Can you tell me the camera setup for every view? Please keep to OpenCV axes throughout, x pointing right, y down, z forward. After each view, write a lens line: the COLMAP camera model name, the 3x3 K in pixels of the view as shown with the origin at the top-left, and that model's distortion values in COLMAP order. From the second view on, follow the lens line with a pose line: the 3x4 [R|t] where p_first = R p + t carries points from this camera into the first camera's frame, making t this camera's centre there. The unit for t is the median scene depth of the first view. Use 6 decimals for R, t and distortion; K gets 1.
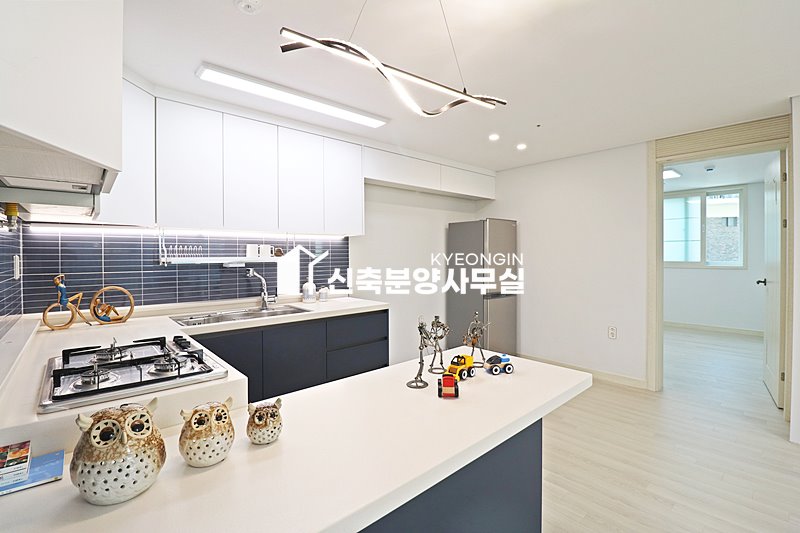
lens RADIAL K [[367.7, 0, 401.4], [0, 367.7, 258.0], [0, 0, 1]] dist [0.004002, -0.016100]
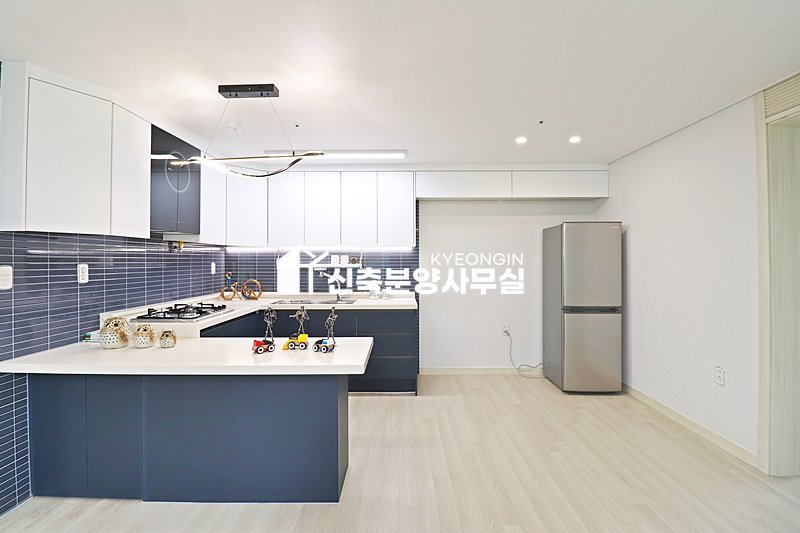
lens RADIAL K [[367.7, 0, 401.4], [0, 367.7, 258.0], [0, 0, 1]] dist [0.004002, -0.016100]
pose [[0.746160, -0.003832, -0.665756, 0.763994], [-0.007190, 0.999879, -0.013814, -0.008339], [0.665728, 0.015094, 0.746042, 0.103163]]
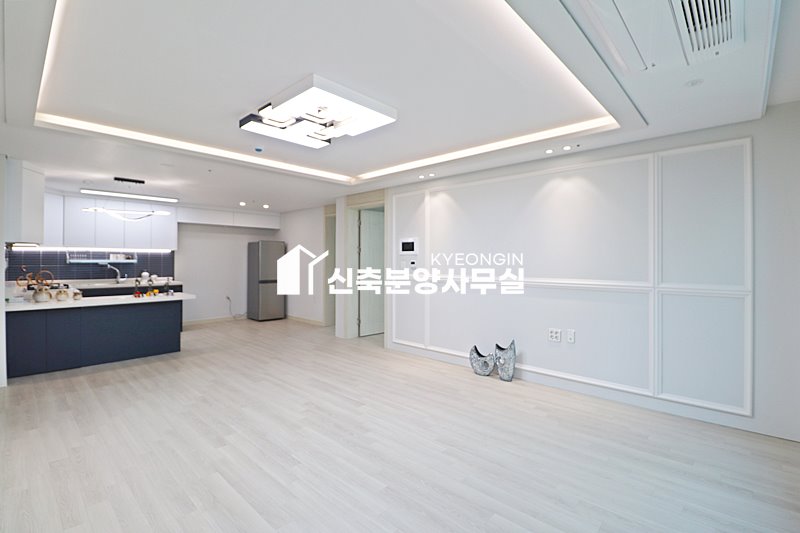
lens RADIAL K [[367.7, 0, 401.4], [0, 367.7, 258.0], [0, 0, 1]] dist [0.004002, -0.016100]
pose [[0.995502, 0.007672, 0.094425, 1.115161], [-0.006104, 0.999839, -0.016889, 0.011499], [-0.094539, 0.016237, 0.995389, -1.356672]]
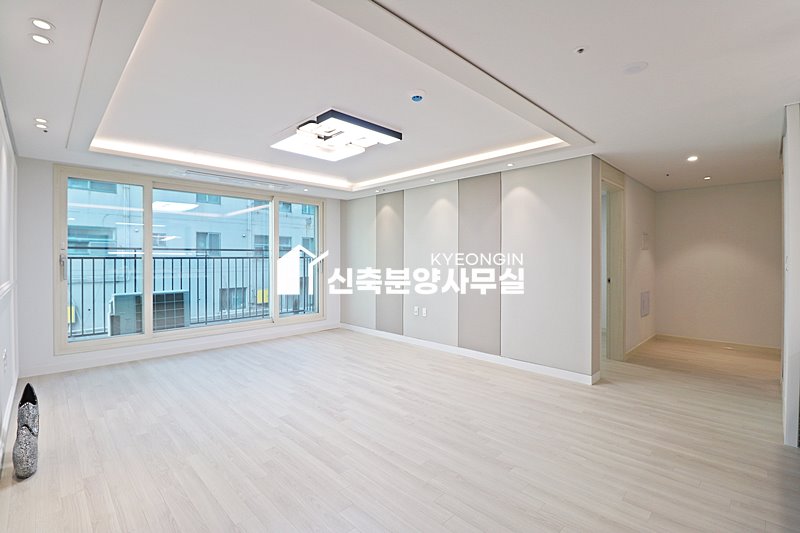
lens RADIAL K [[367.7, 0, 401.4], [0, 367.7, 258.0], [0, 0, 1]] dist [0.004002, -0.016100]
pose [[-0.998540, 0.004393, -0.053845, 0.823406], [0.004098, 0.999976, 0.005603, -0.008623], [0.053869, 0.005374, -0.998534, 0.857753]]
